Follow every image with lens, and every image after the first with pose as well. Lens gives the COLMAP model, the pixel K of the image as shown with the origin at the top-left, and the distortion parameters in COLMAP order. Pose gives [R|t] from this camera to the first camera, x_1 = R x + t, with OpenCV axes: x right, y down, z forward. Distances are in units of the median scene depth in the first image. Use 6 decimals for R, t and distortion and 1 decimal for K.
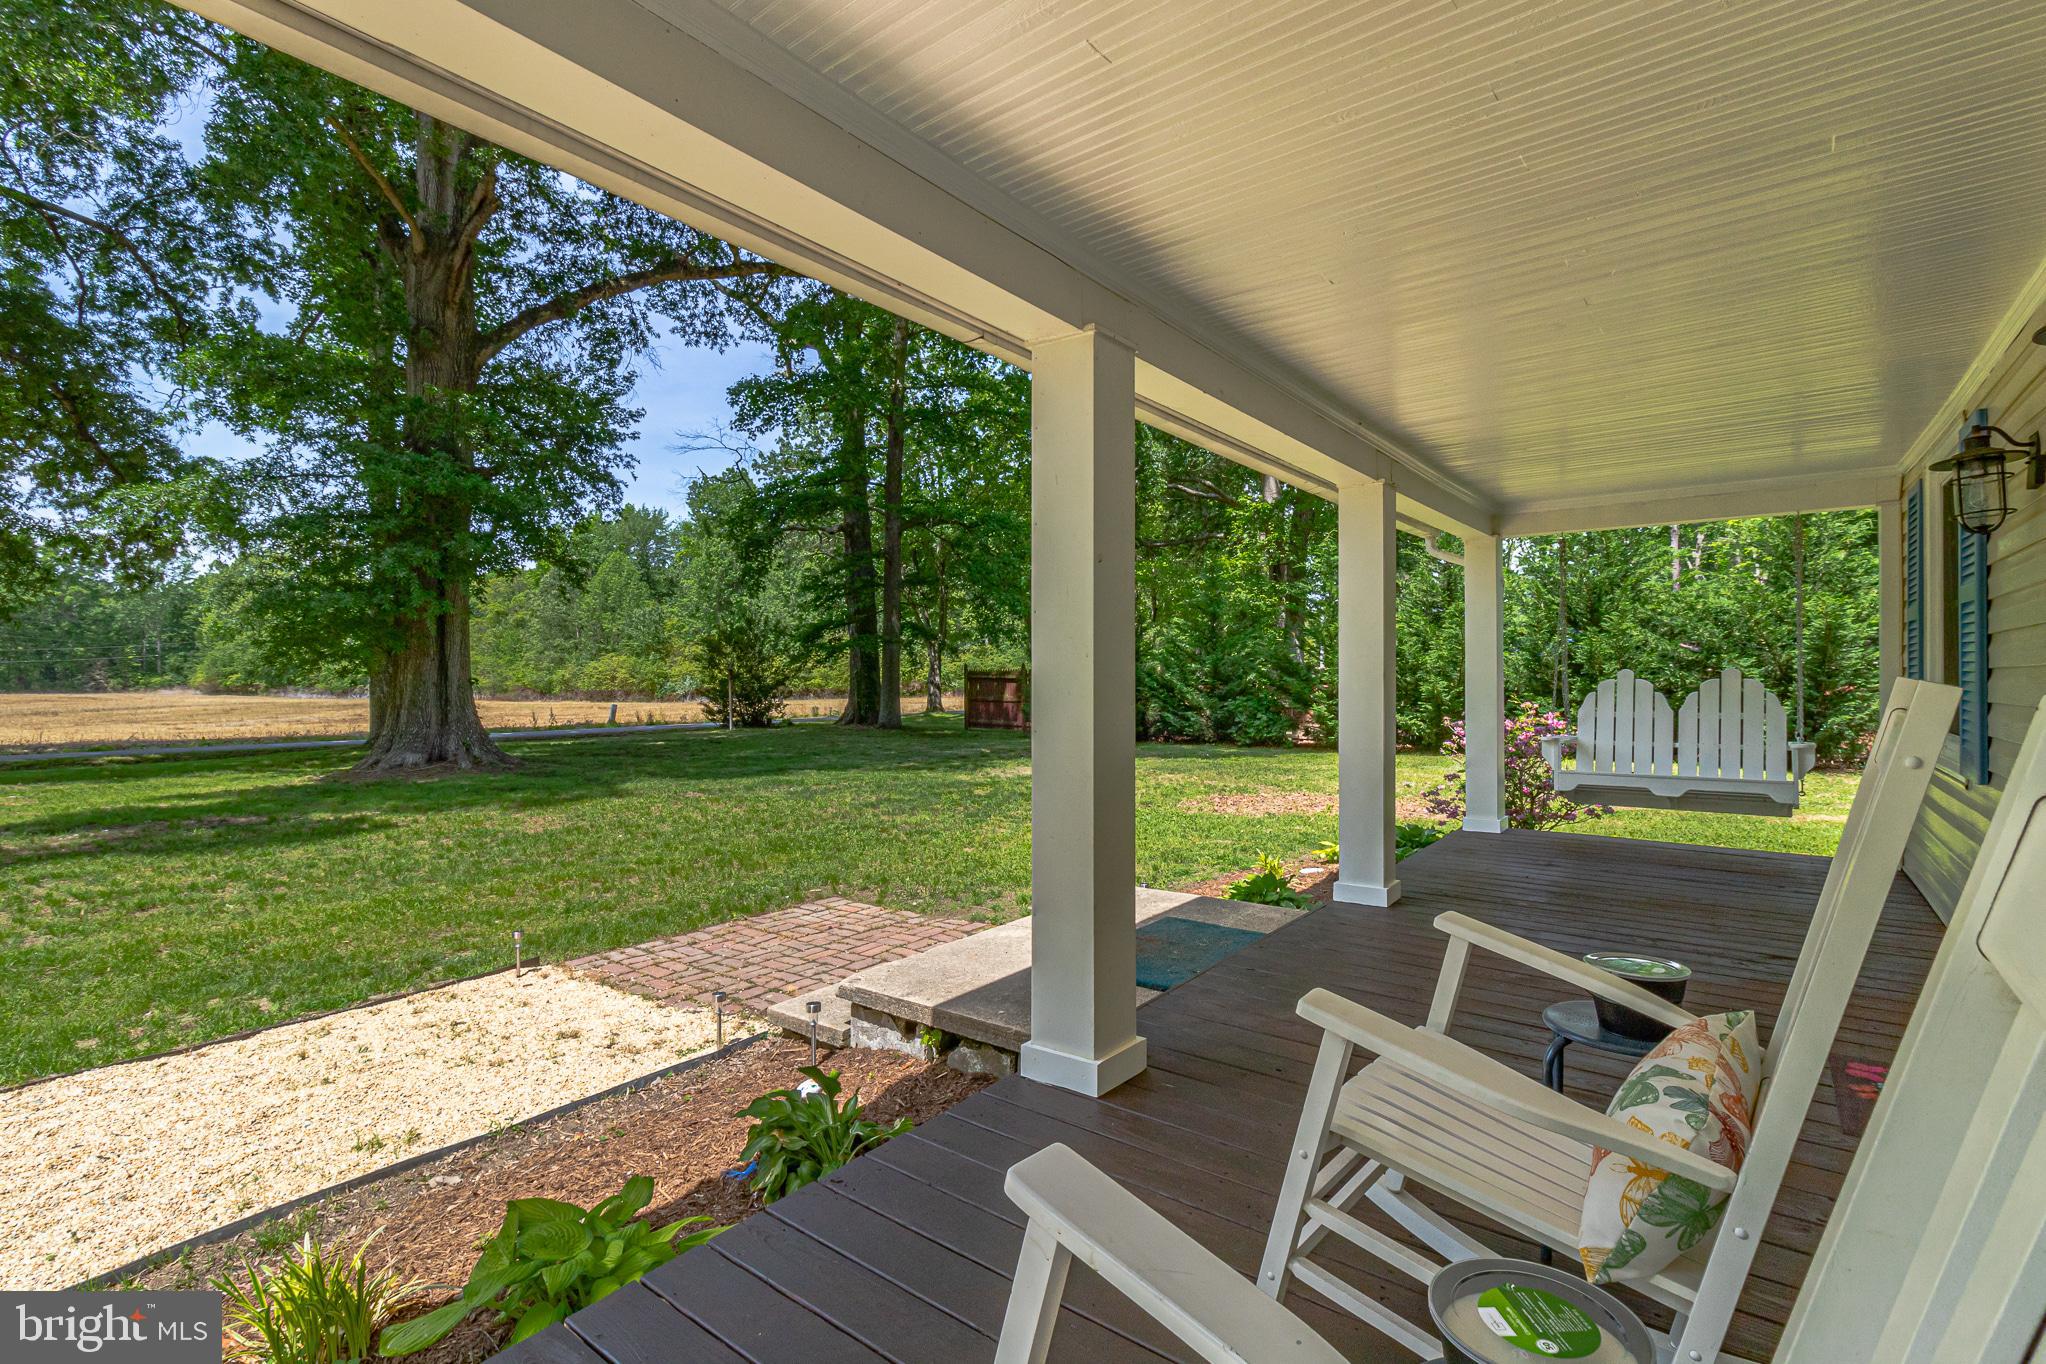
lens RADIAL K [[969.2, 0, 1027.2], [0, 969.2, 686.4], [0, 0, 1]] dist [0.004582, -0.000343]
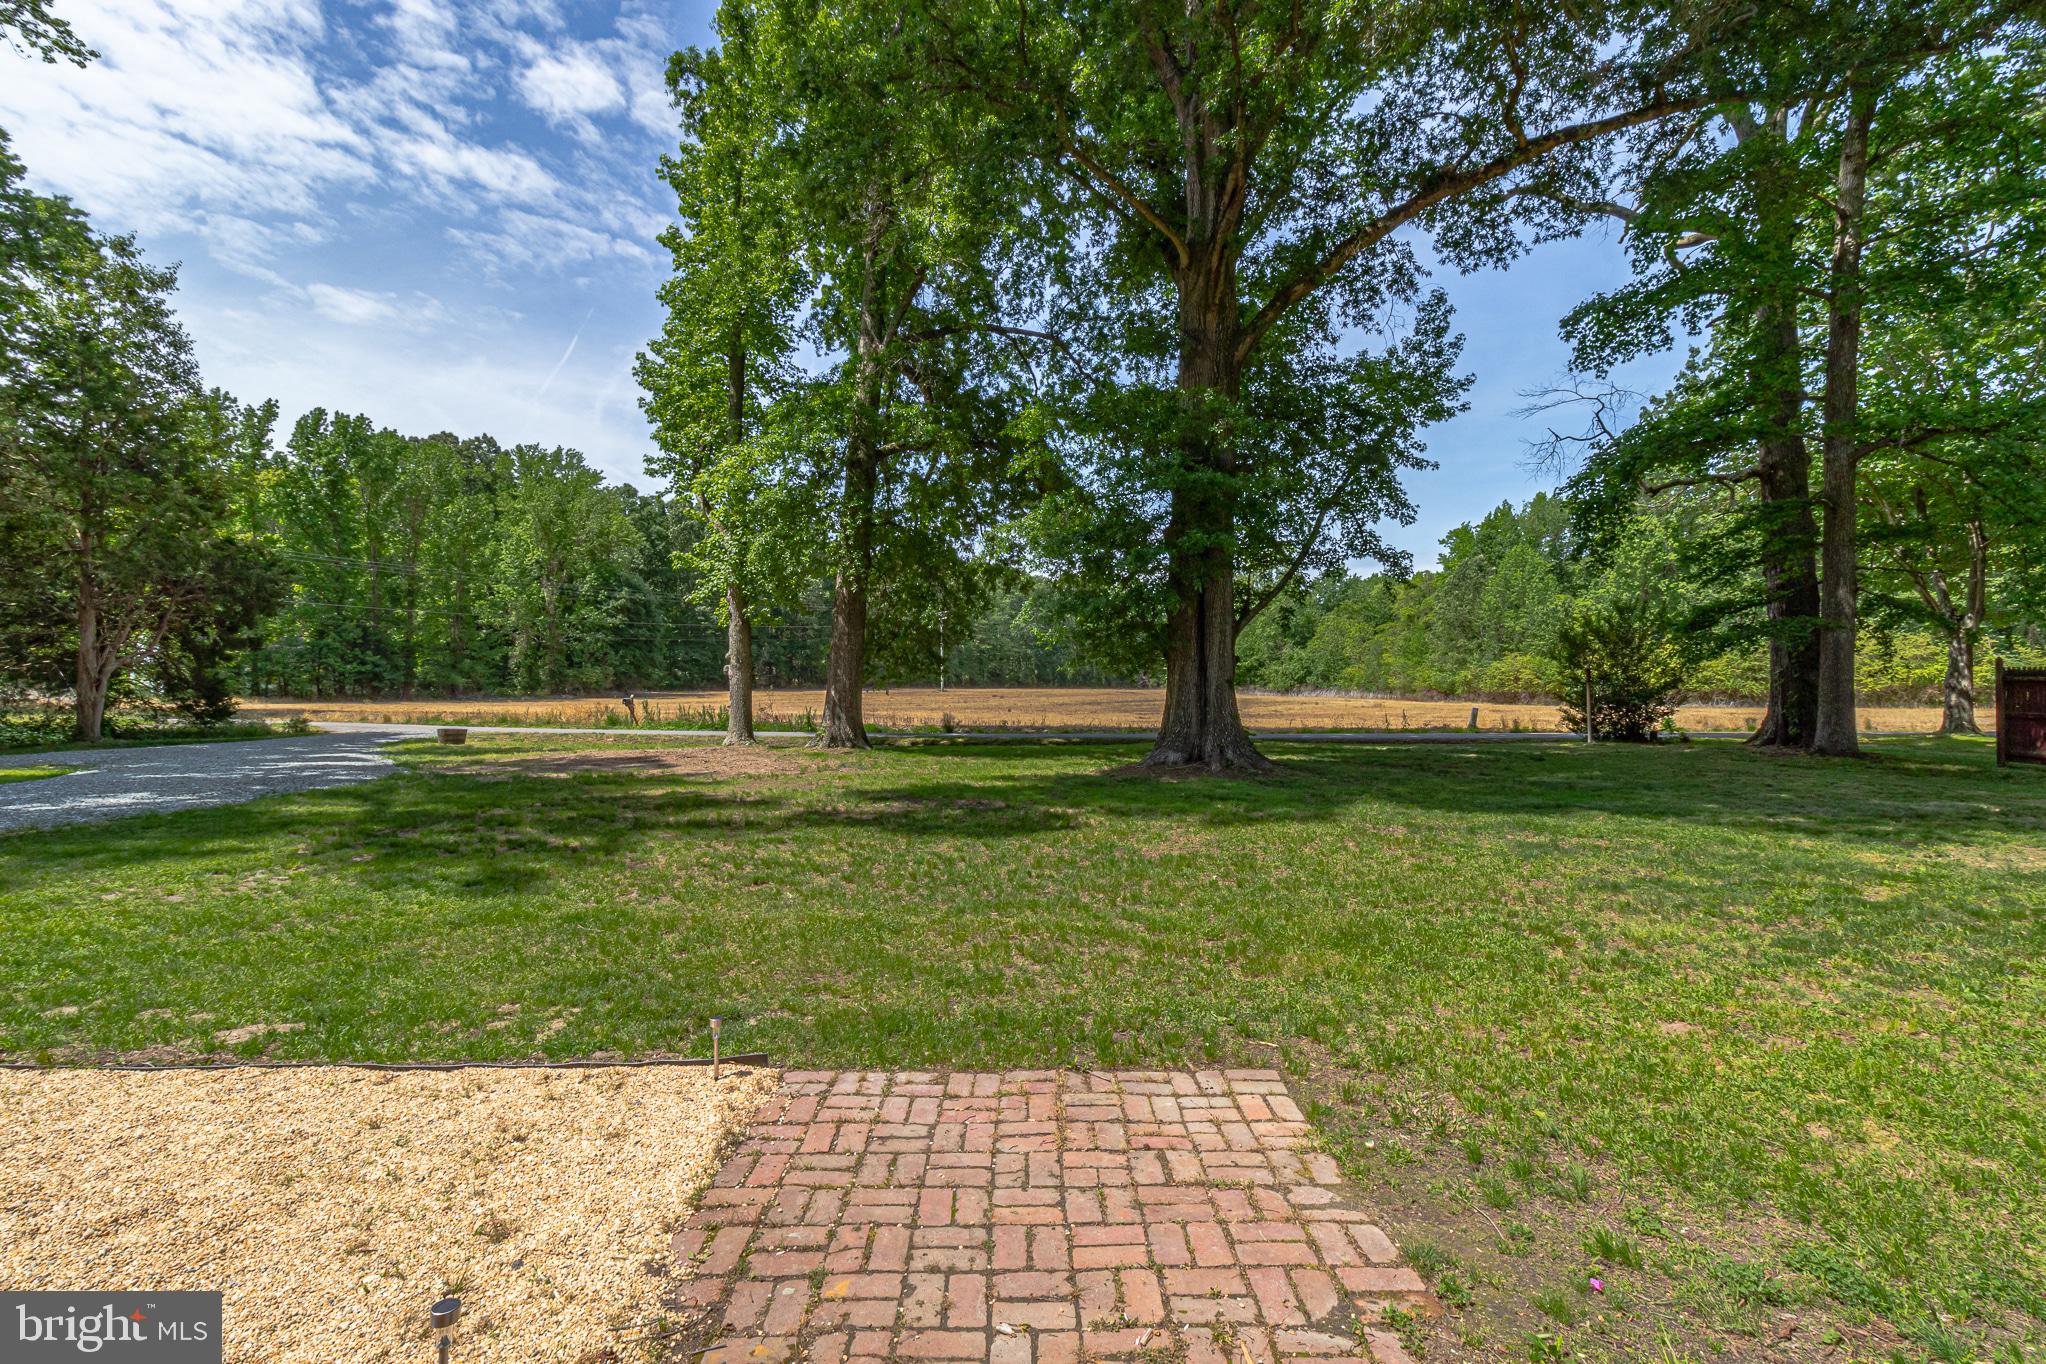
lens RADIAL K [[969.2, 0, 983.4], [0, 969.2, 675.4], [0, 0, 1]] dist [0.004582, -0.000343]
pose [[0.609950, -0.000318, -0.792440, 0.048426], [-0.009341, 0.999928, -0.007590, -0.002331], [0.792385, 0.012032, 0.609902, 0.171366]]
